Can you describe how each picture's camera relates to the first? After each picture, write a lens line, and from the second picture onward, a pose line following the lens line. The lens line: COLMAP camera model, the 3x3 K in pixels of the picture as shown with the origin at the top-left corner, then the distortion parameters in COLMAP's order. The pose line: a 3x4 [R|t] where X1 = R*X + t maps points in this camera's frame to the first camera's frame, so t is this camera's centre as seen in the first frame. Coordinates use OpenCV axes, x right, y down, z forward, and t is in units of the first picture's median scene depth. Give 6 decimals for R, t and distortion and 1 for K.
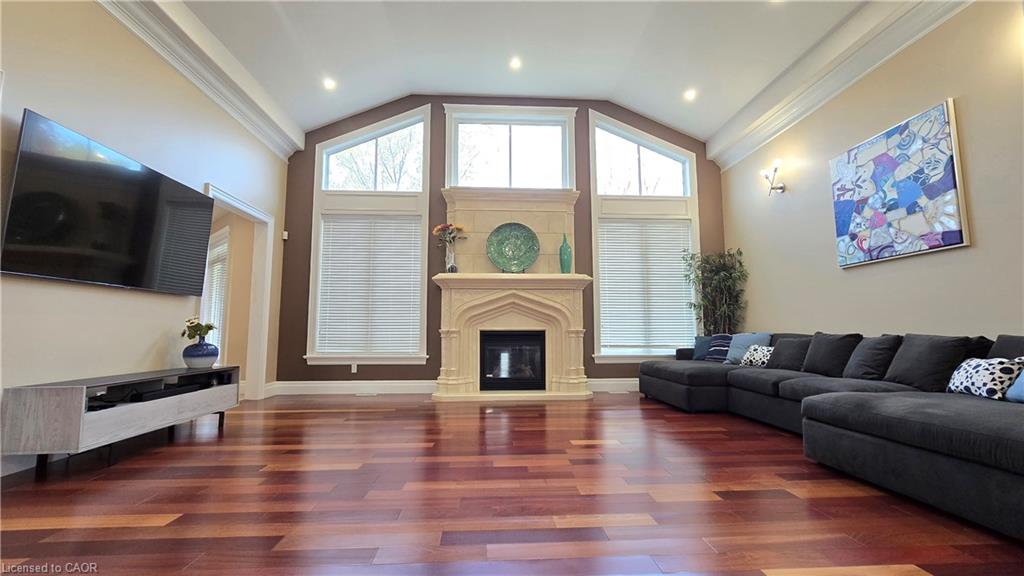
lens RADIAL K [[419.7, 0, 511.8], [0, 419.7, 290.9], [0, 0, 1]] dist [-0.007066, 0.000472]
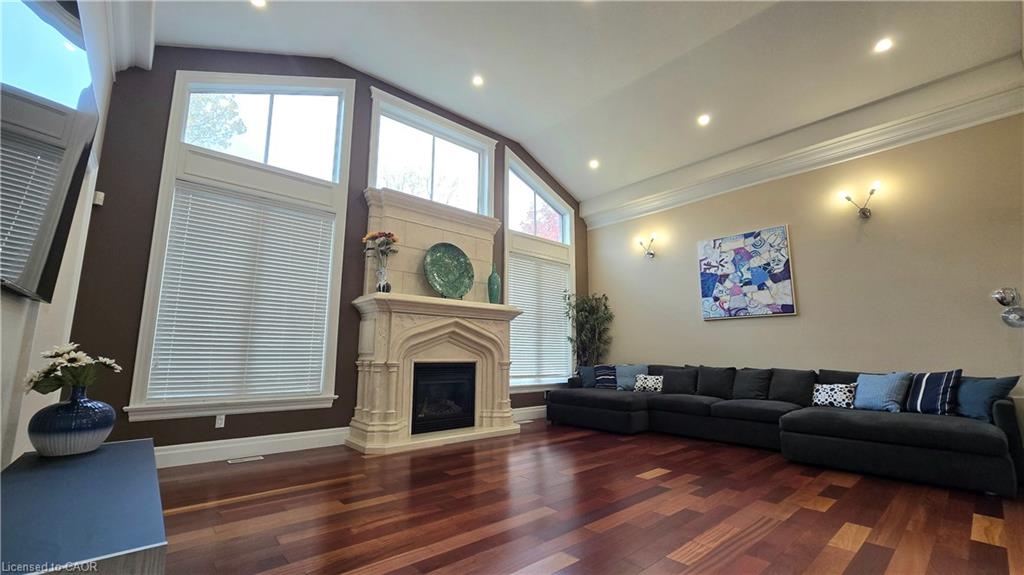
lens RADIAL K [[414.7, 0, 511.0], [0, 414.7, 291.5], [0, 0, 1]] dist [-0.006716, 0.000045]
pose [[0.790366, 0.098494, 0.604665, -0.451139], [-0.067853, 0.994993, -0.073382, -0.001241], [-0.608866, 0.016970, 0.793092, 0.213923]]
